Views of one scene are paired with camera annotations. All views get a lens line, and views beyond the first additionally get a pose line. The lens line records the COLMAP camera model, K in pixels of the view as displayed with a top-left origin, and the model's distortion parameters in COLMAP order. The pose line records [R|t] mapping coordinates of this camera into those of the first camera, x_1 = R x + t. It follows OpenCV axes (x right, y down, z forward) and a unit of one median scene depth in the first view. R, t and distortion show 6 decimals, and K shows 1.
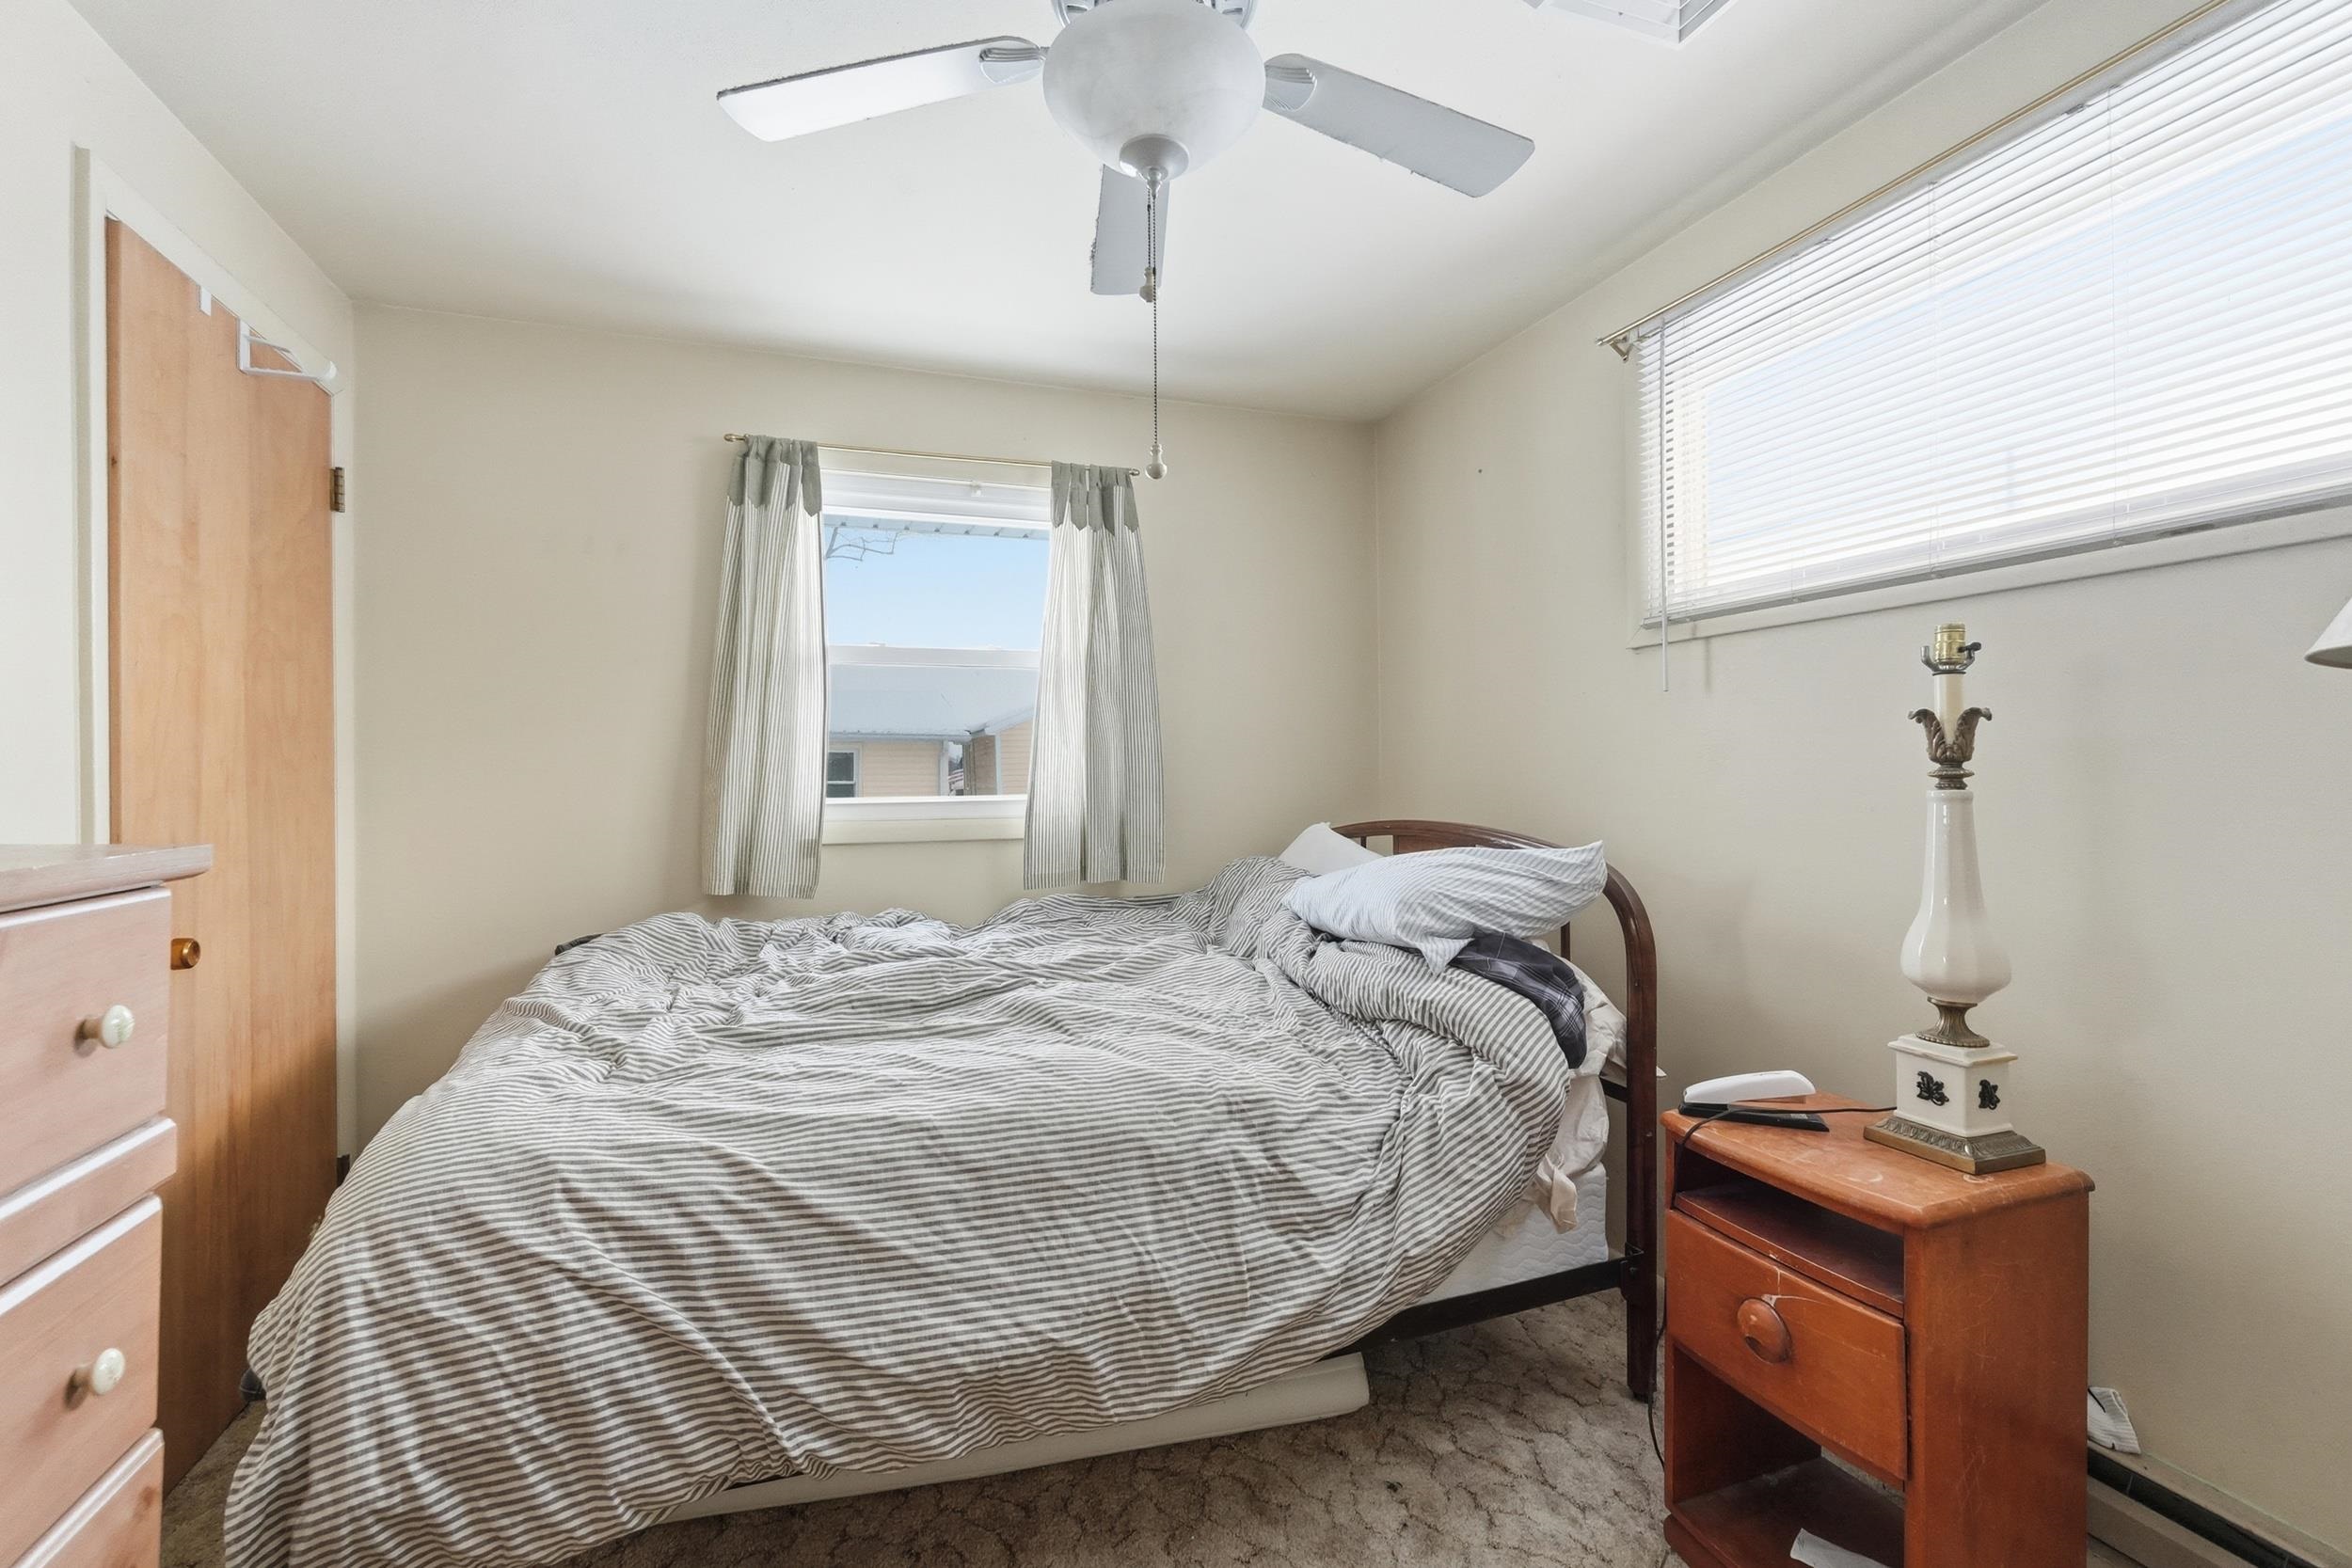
lens RADIAL K [[997.3, 0, 1177.8], [0, 997.3, 778.6], [0, 0, 1]] dist [0.002629, -0.000900]
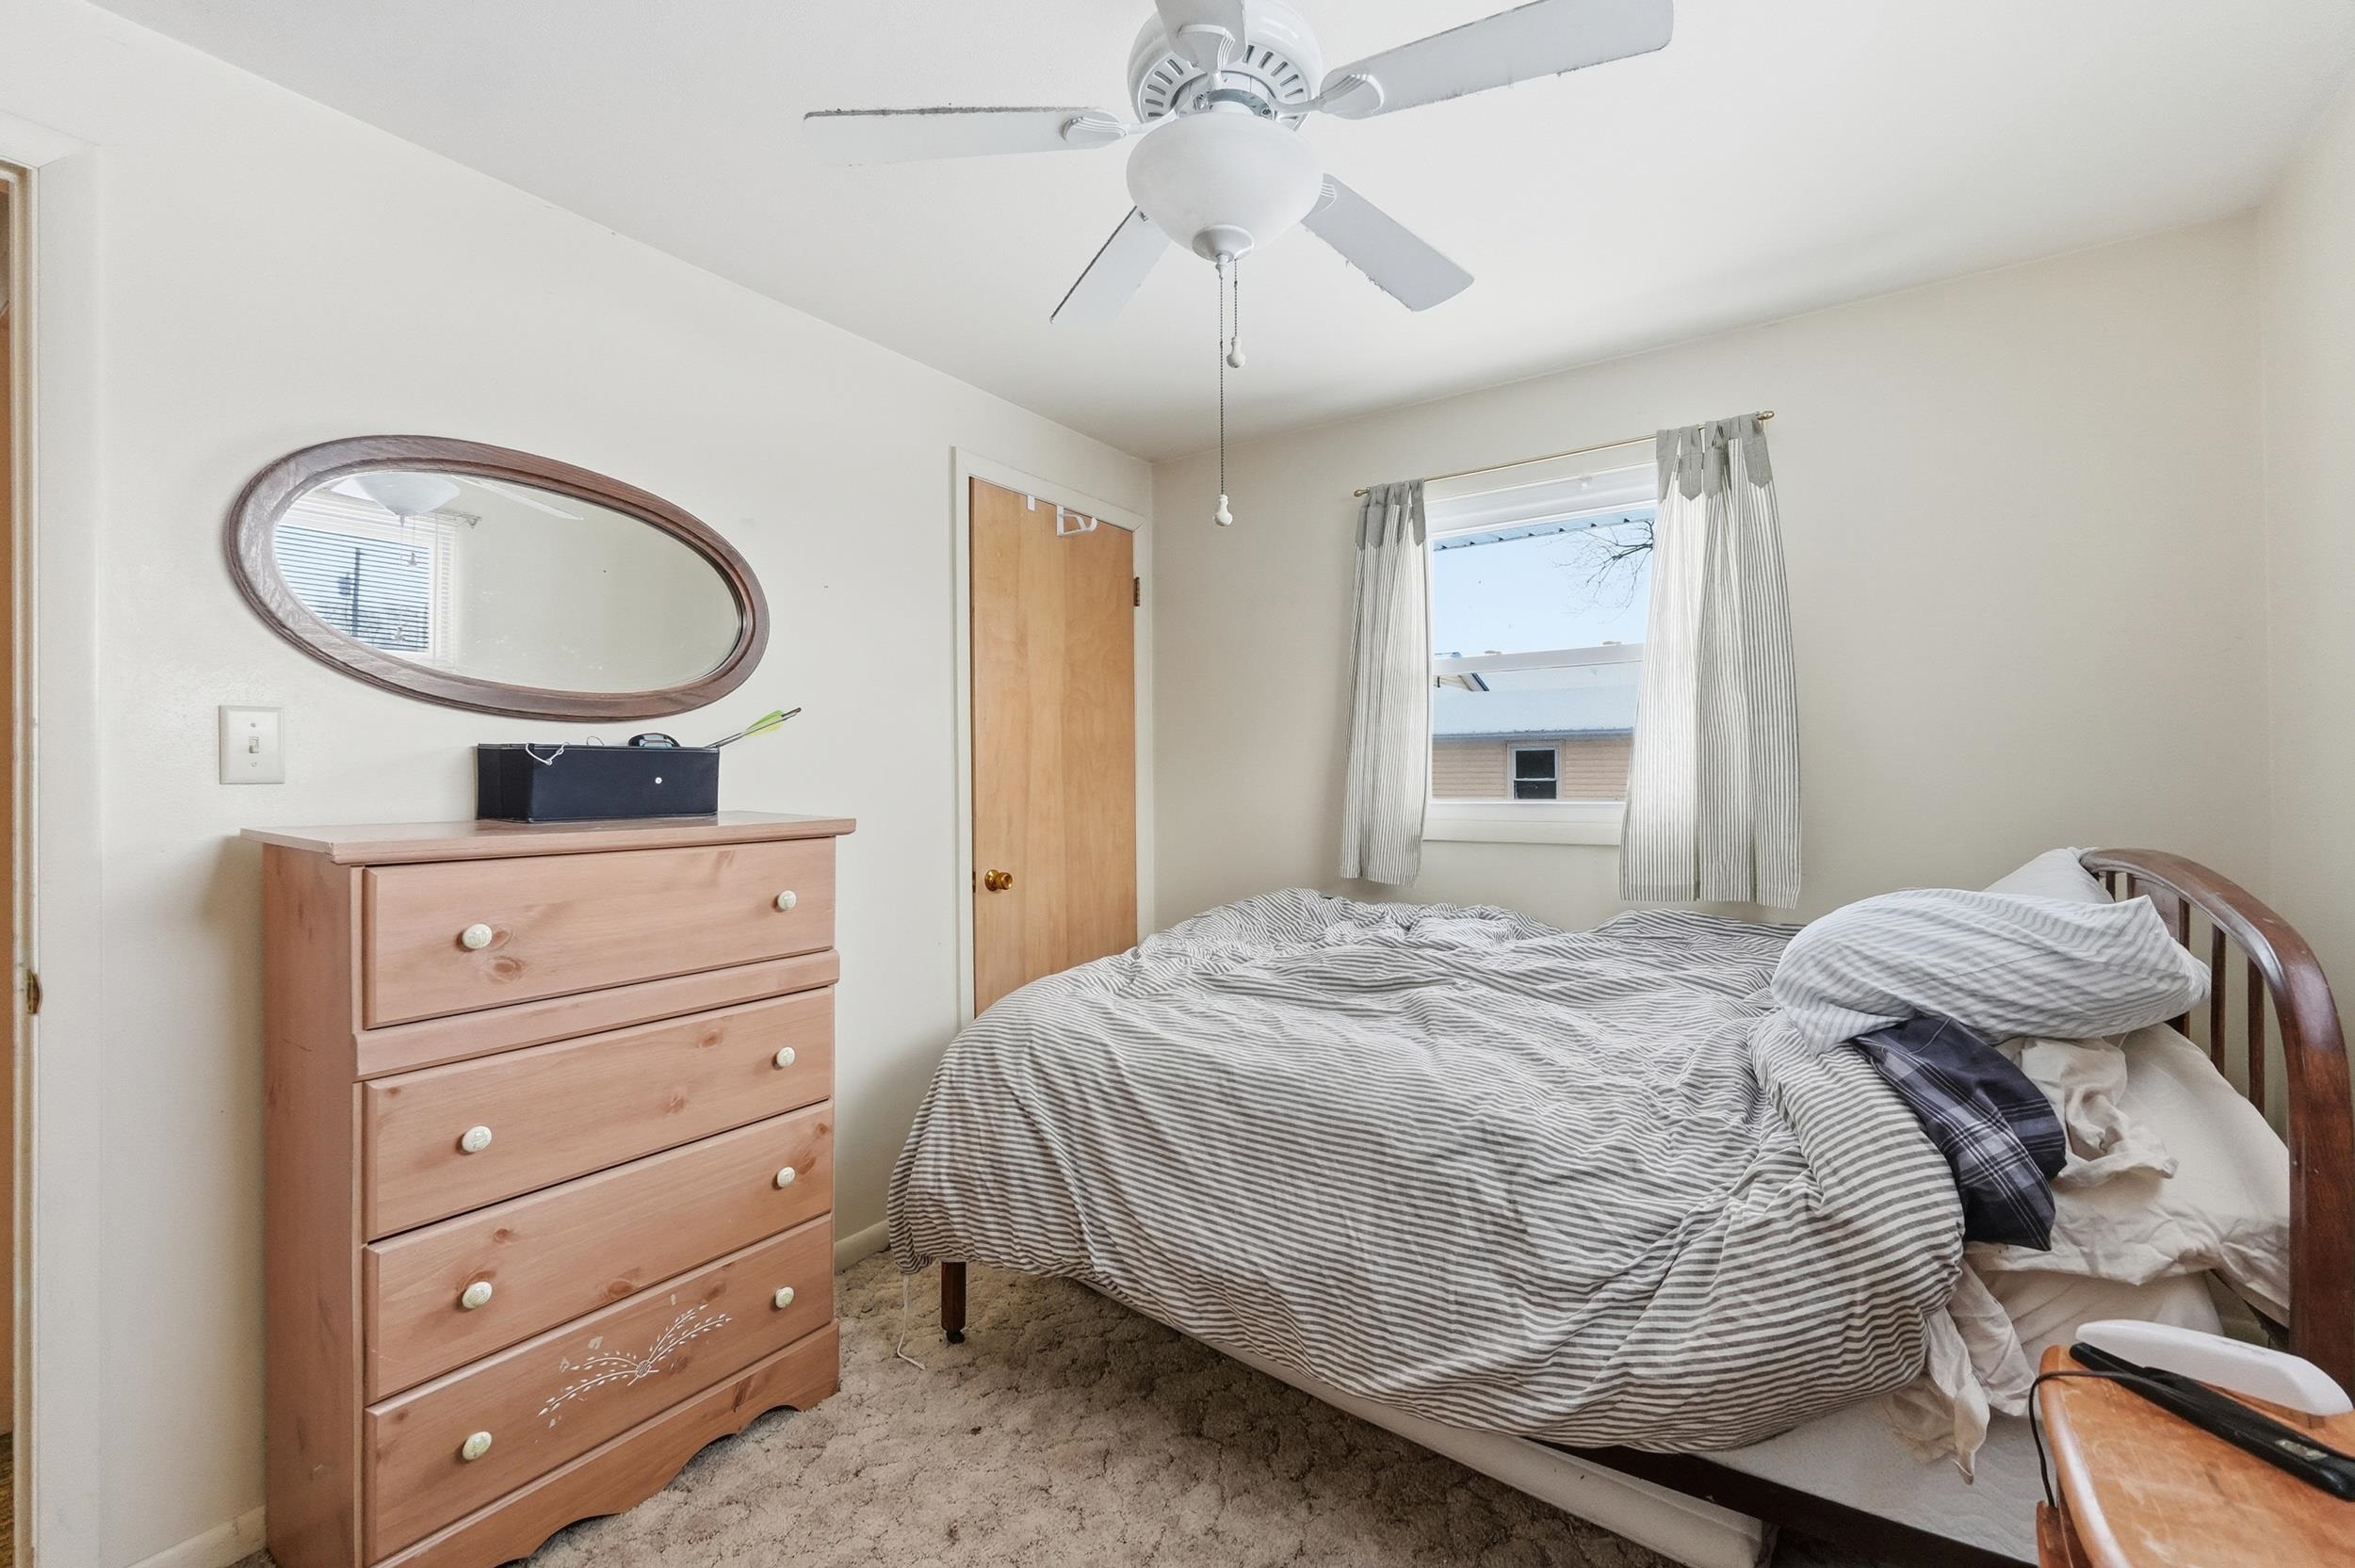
lens RADIAL K [[998.5, 0, 1185.9], [0, 998.5, 784.6], [0, 0, 1]] dist [0.002629, -0.000900]
pose [[0.599652, 0.006675, -0.800233, 0.598127], [0.001337, 0.999955, 0.009343, -0.011365], [0.800259, -0.006673, 0.599617, 0.195322]]
